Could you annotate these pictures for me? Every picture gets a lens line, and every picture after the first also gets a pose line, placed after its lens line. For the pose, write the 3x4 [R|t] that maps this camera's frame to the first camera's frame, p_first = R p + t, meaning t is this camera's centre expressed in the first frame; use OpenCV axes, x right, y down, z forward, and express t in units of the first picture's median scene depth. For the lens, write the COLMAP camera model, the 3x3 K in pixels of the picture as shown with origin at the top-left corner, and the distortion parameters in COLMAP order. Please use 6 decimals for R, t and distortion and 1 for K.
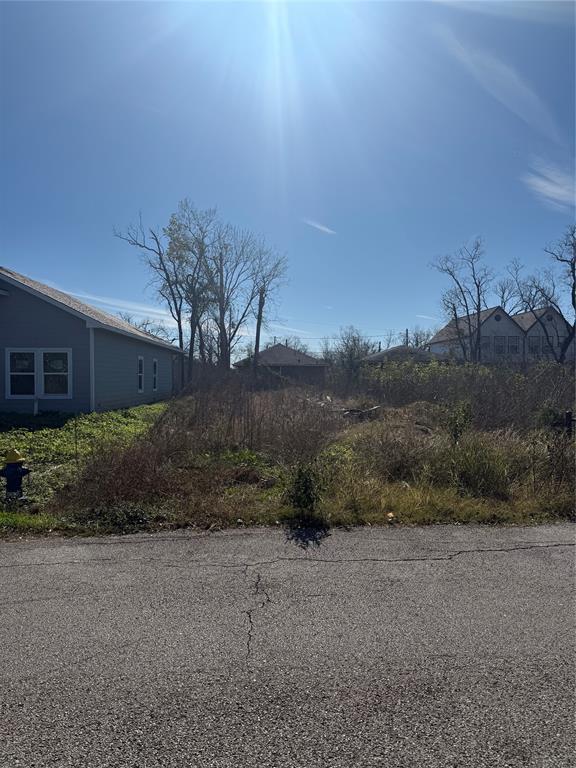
lens RADIAL K [[560.2, 0, 286.5], [0, 560.2, 399.6], [0, 0, 1]] dist [0.104860, -0.169352]
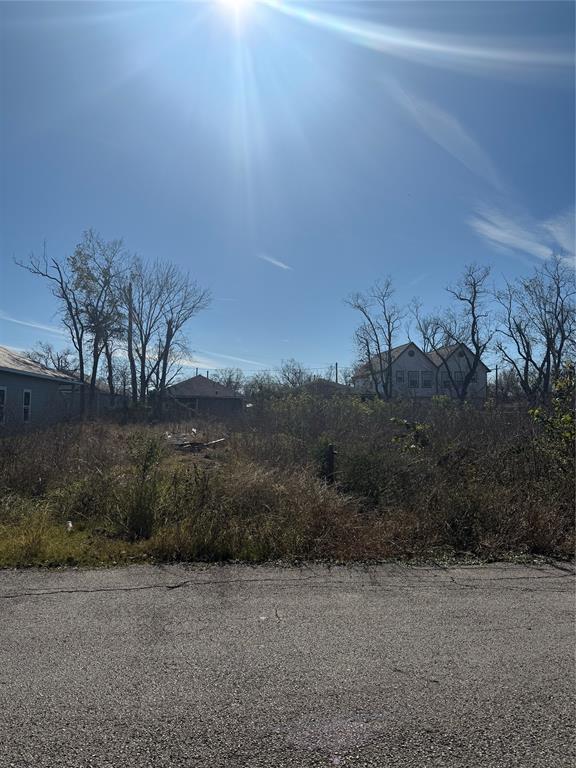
lens RADIAL K [[560.2, 0, 286.5], [0, 560.2, 399.6], [0, 0, 1]] dist [0.104860, -0.169352]
pose [[0.997615, 0.009893, 0.068317, 0.083309], [-0.005990, 0.998351, -0.057097, -0.000516], [-0.068769, 0.056552, 0.996028, -0.000480]]
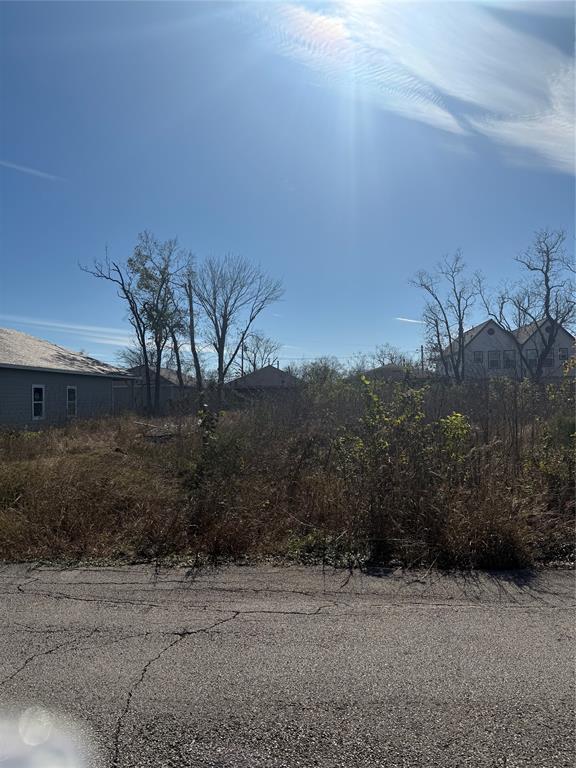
lens RADIAL K [[560.2, 0, 286.5], [0, 560.2, 399.6], [0, 0, 1]] dist [0.104860, -0.169352]
pose [[0.989276, -0.022376, -0.144332, 0.183178], [0.017230, 0.999174, -0.036805, -0.001555], [0.145037, 0.033923, 0.988845, 0.015659]]
